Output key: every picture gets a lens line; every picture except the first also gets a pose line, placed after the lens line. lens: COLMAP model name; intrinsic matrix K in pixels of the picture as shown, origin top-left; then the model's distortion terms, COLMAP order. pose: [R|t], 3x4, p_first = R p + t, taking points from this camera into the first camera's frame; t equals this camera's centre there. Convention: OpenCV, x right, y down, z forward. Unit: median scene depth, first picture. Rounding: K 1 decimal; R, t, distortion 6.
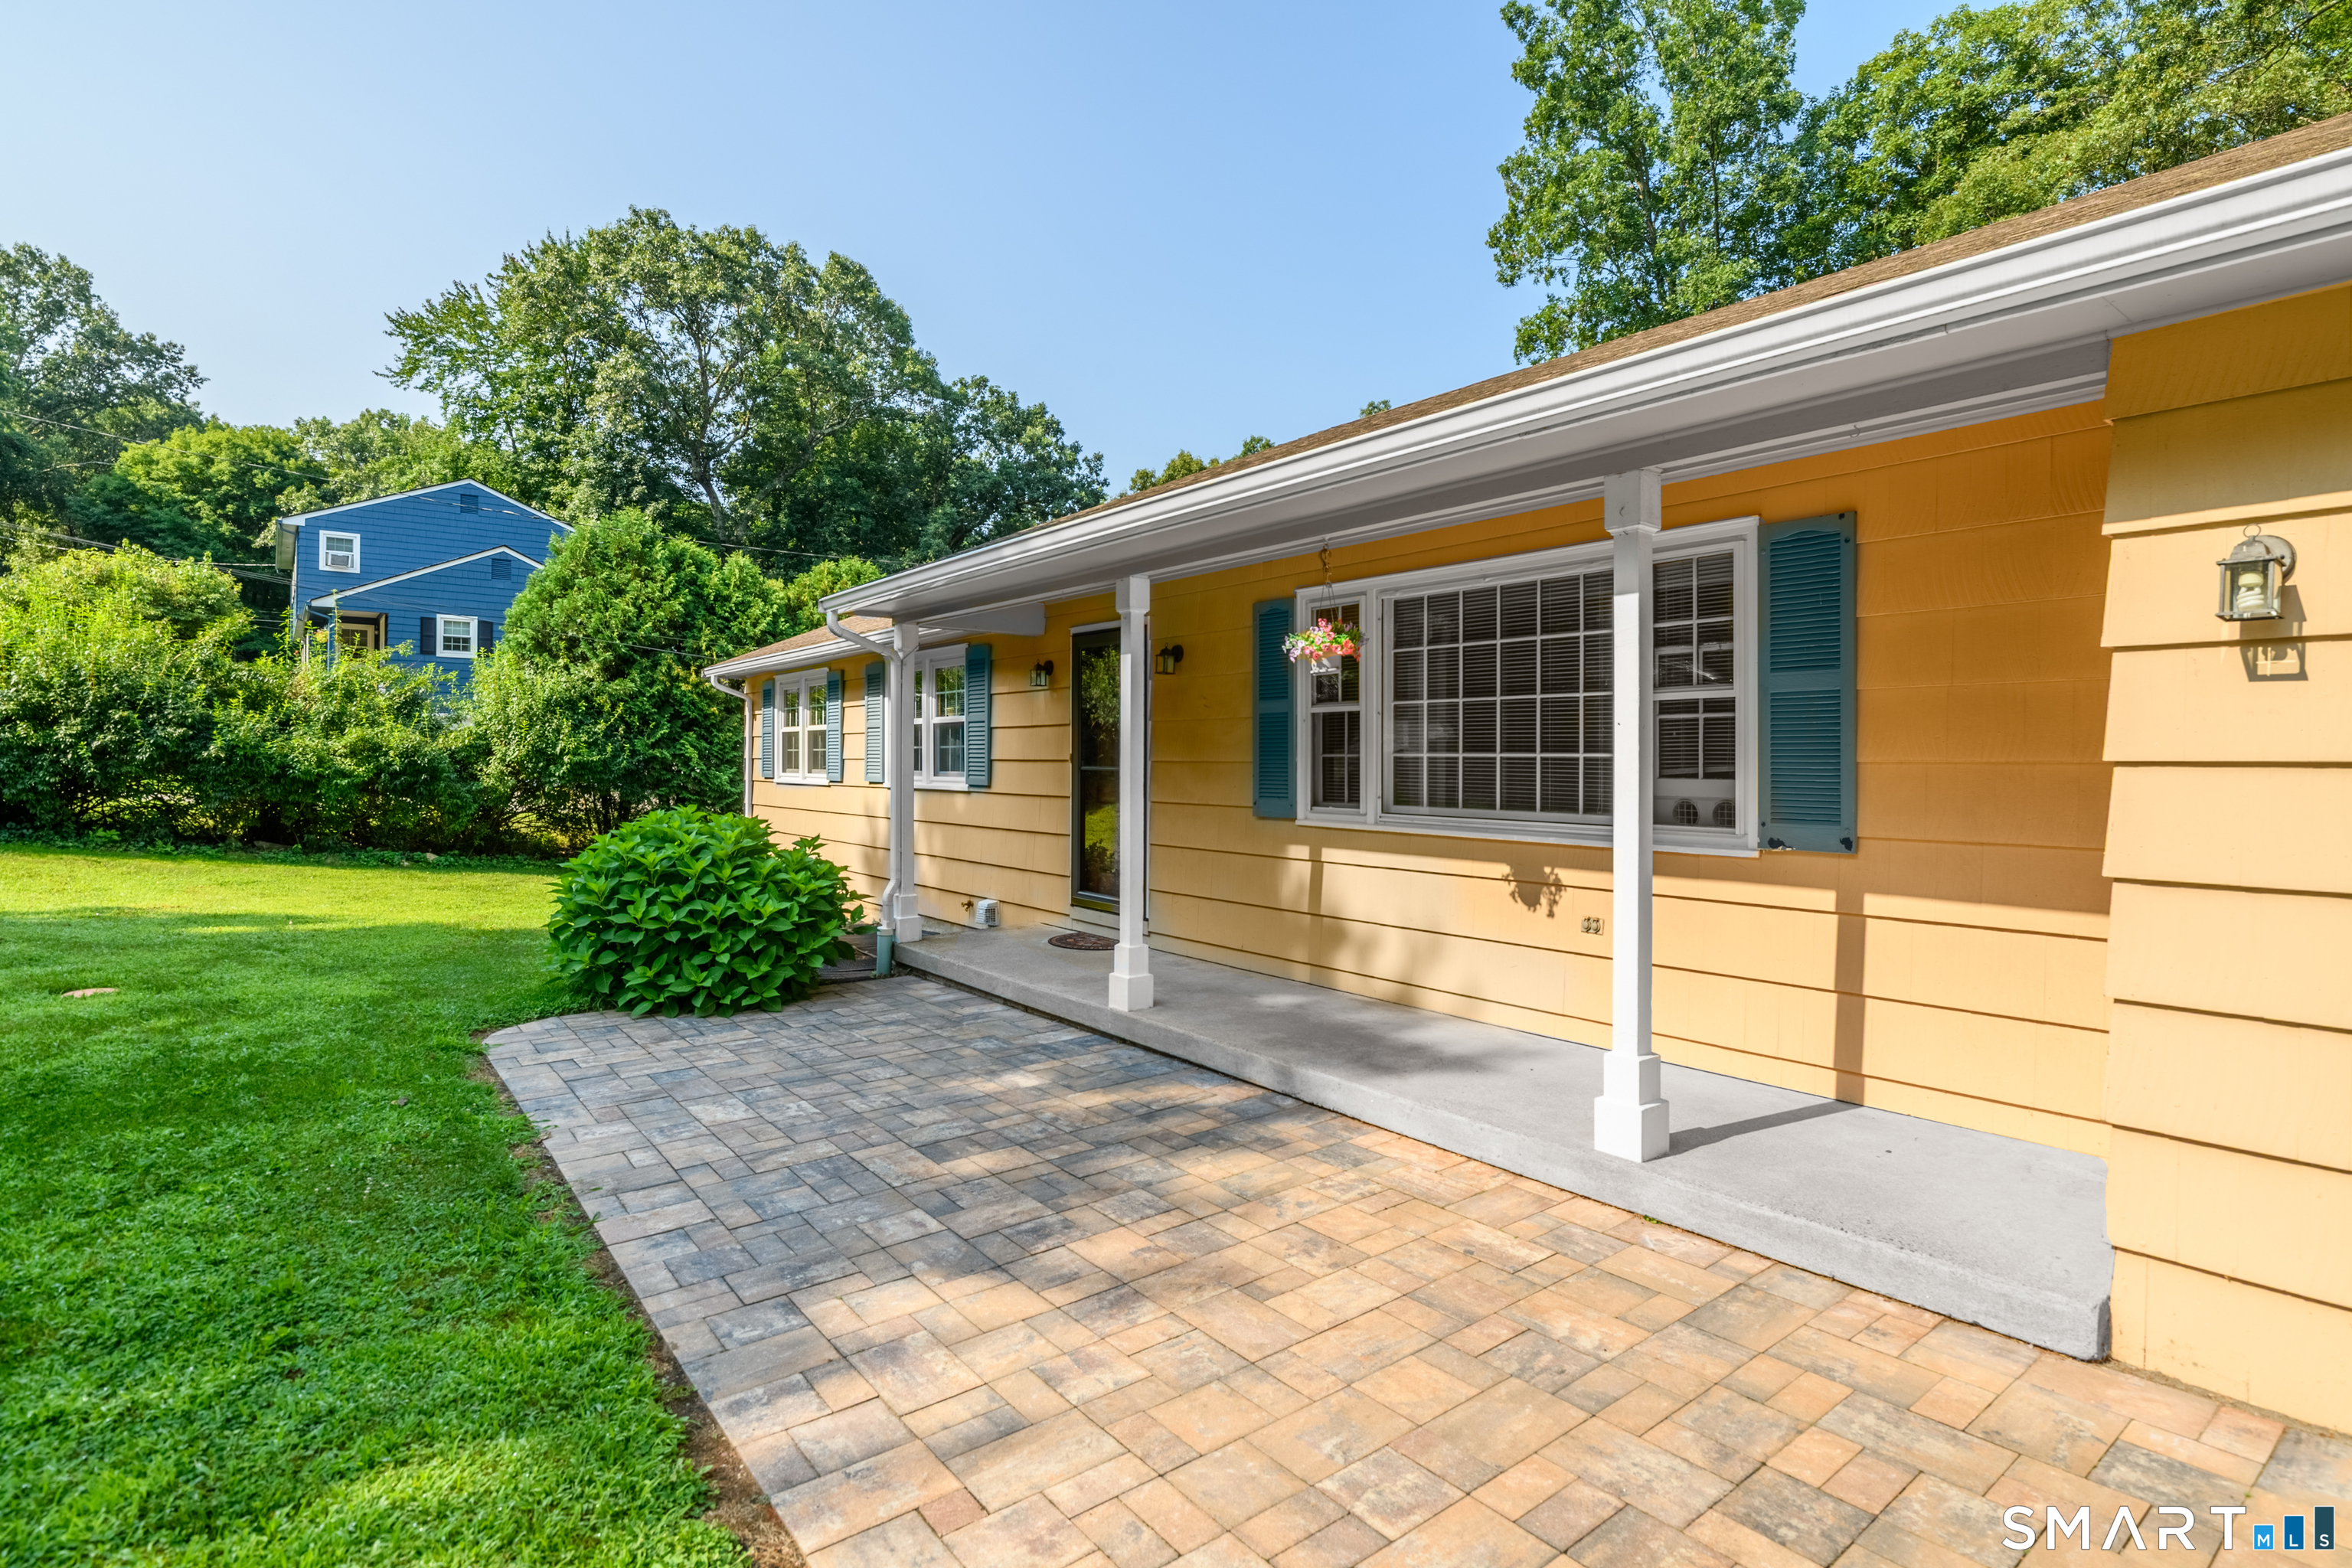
lens RADIAL K [[1147.3, 0, 1248.8], [0, 1147.3, 755.6], [0, 0, 1]] dist [-0.013925, -0.000795]
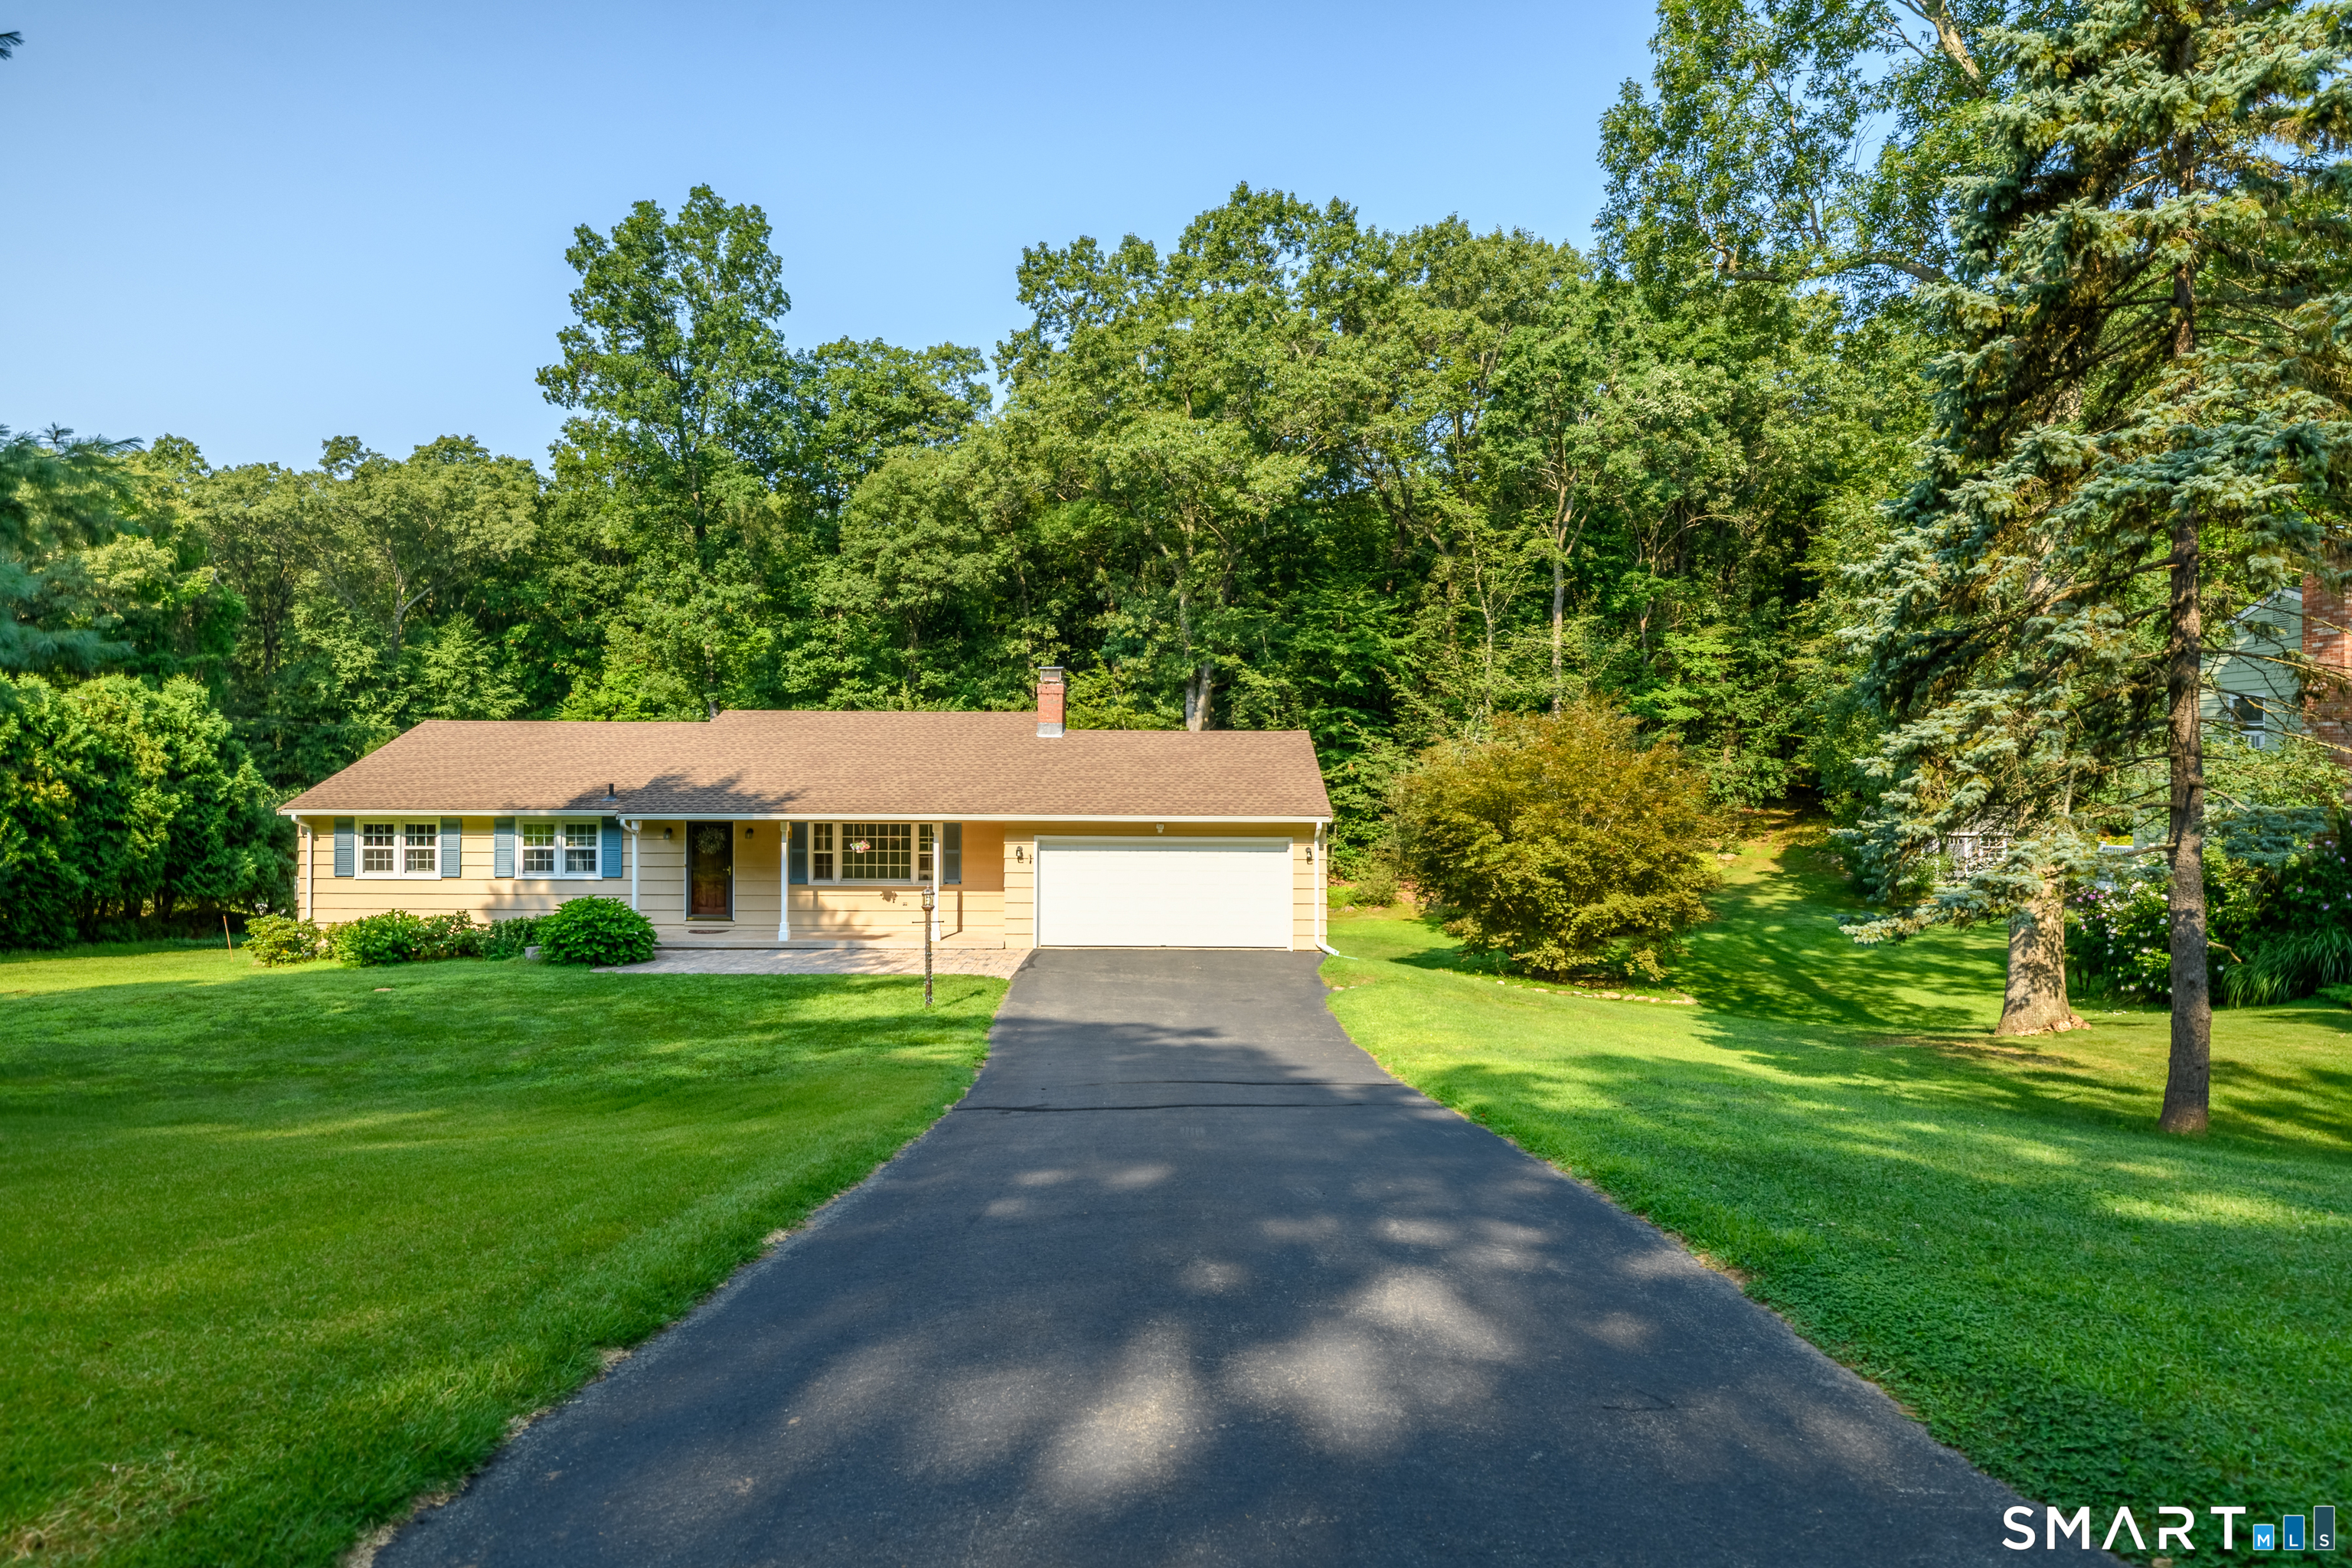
lens RADIAL K [[1147.3, 0, 1188.8], [0, 1147.3, 783.9], [0, 0, 1]] dist [-0.013925, -0.000795]
pose [[0.642231, -0.010269, 0.766442, -1.949640], [-0.006078, 0.999811, 0.018488, -0.329574], [-0.766487, -0.016533, 0.642047, -2.193454]]
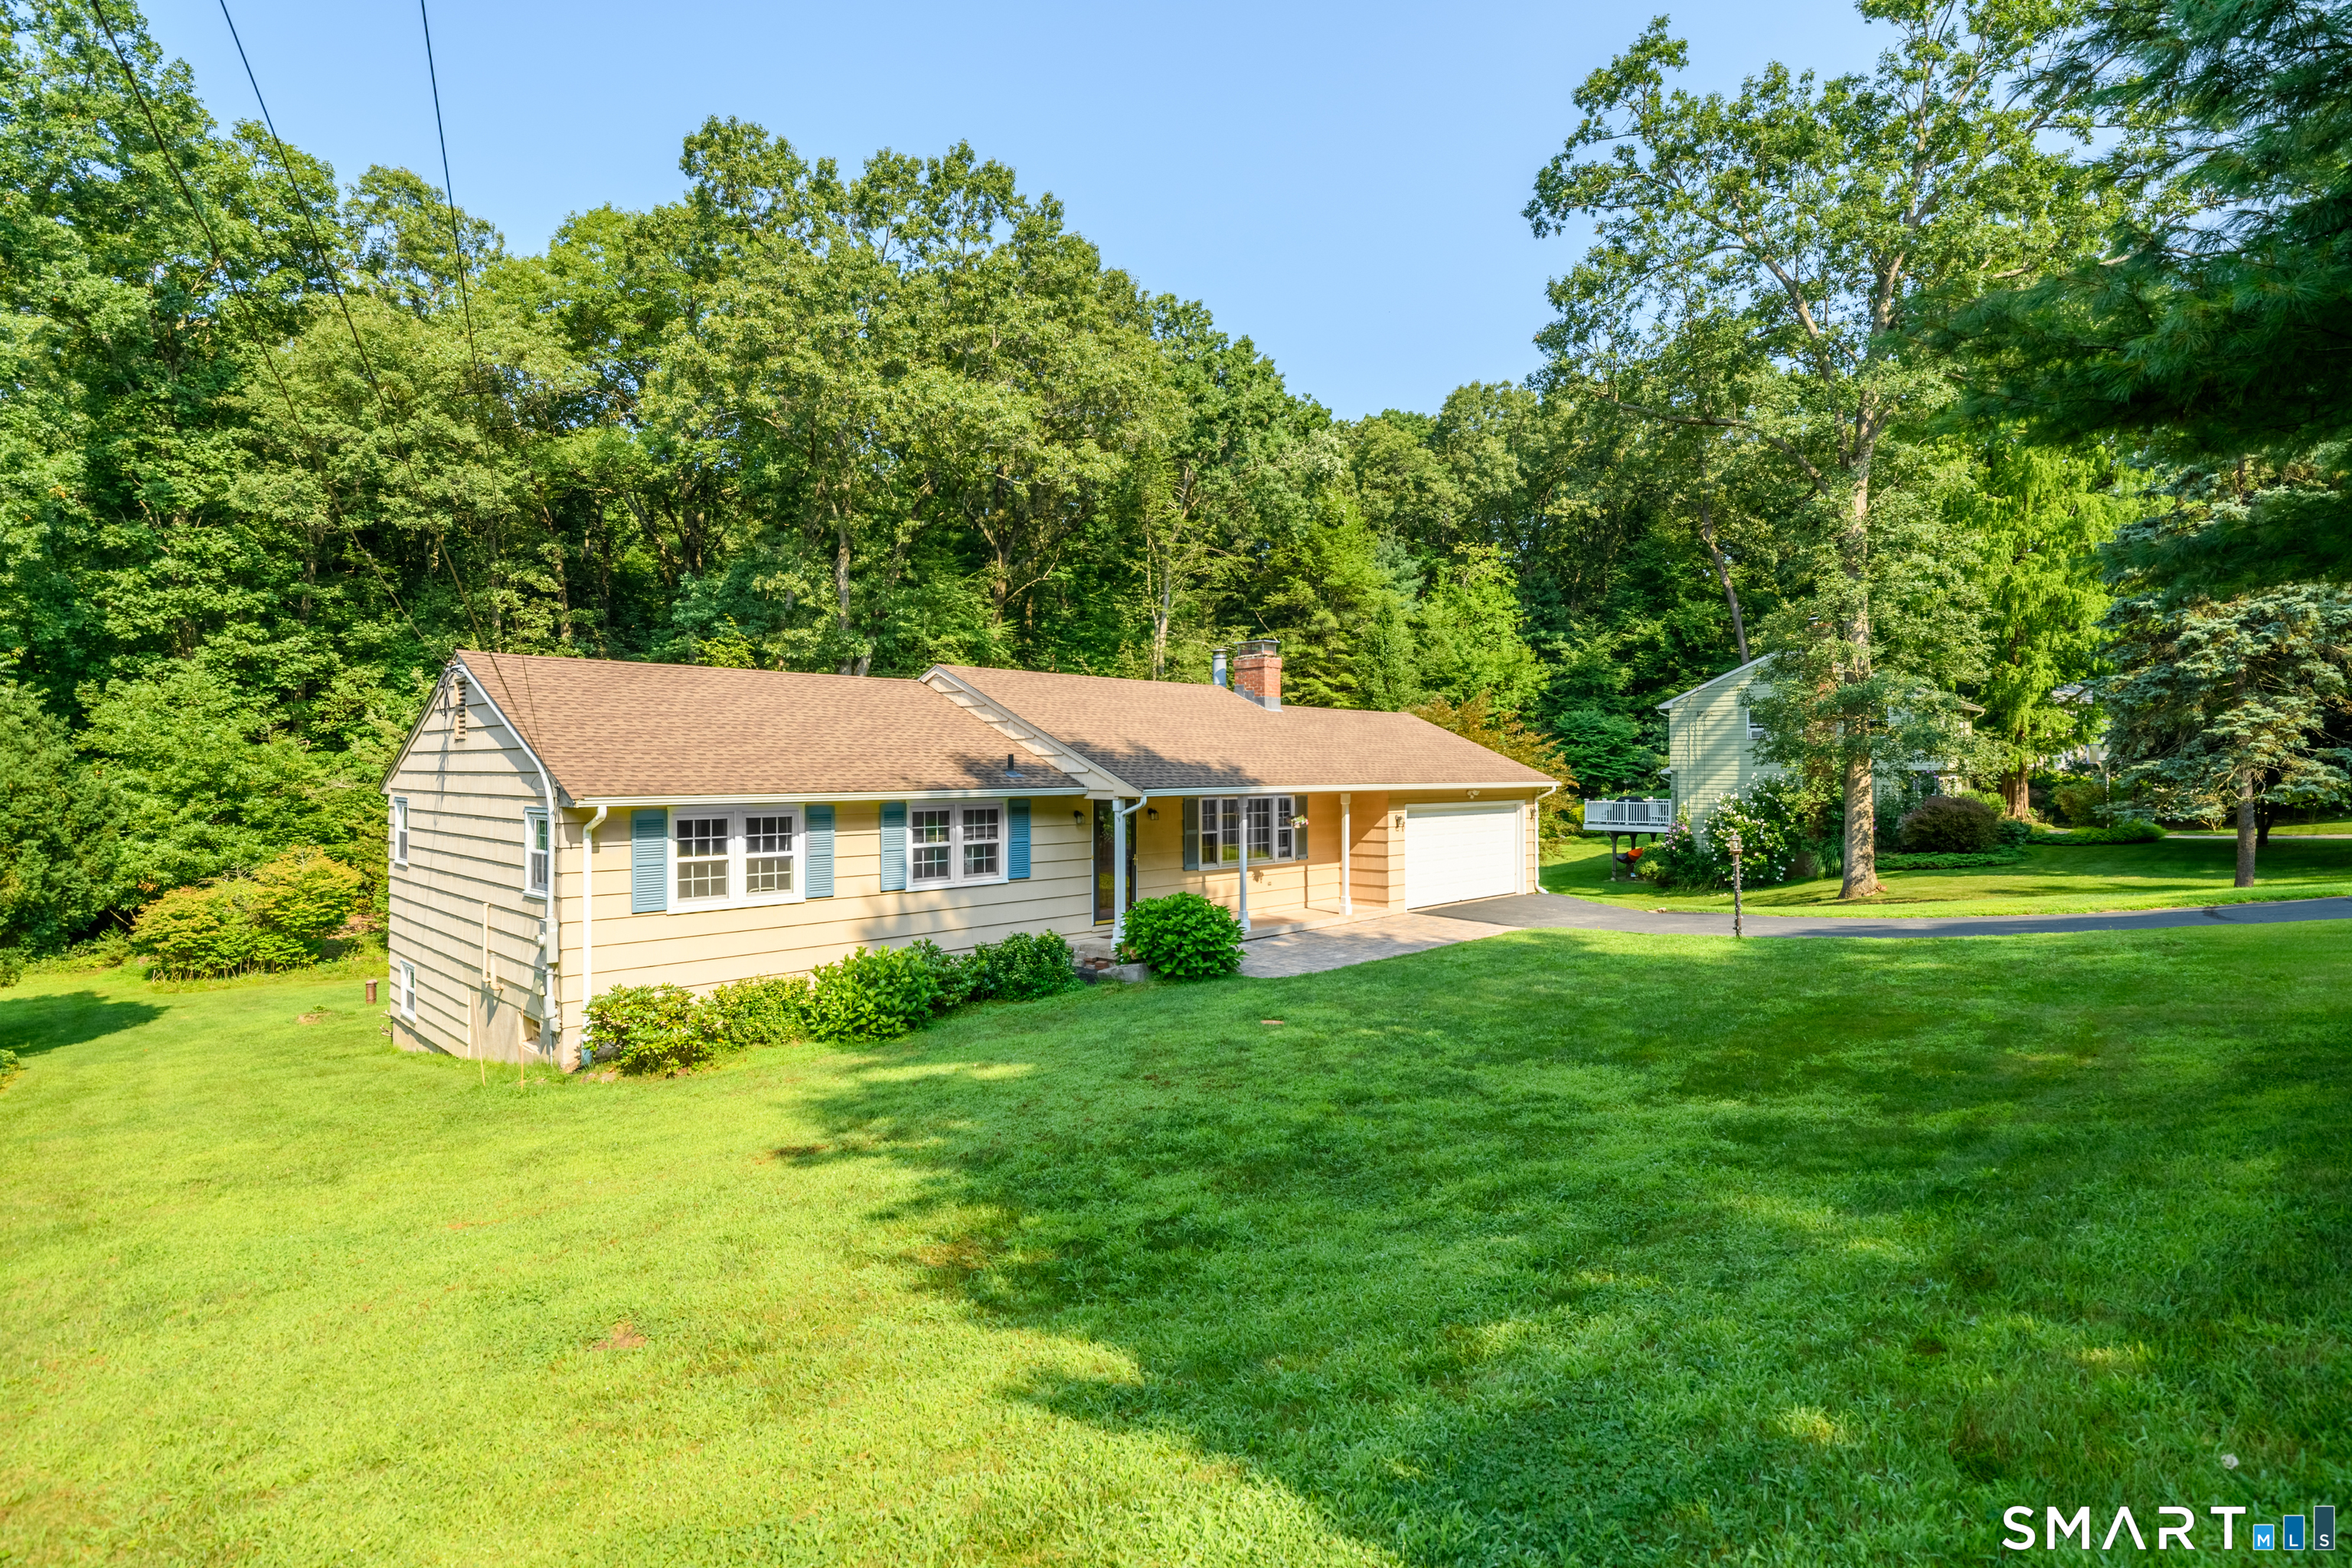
lens RADIAL K [[1147.3, 0, 1170.5], [0, 1147.3, 774.0], [0, 0, 1]] dist [-0.013925, -0.000795]
pose [[-0.095432, -0.004553, 0.995426, -3.098622], [-0.000703, 0.999990, 0.004506, -0.217611], [-0.995436, -0.000270, -0.095434, 1.415552]]
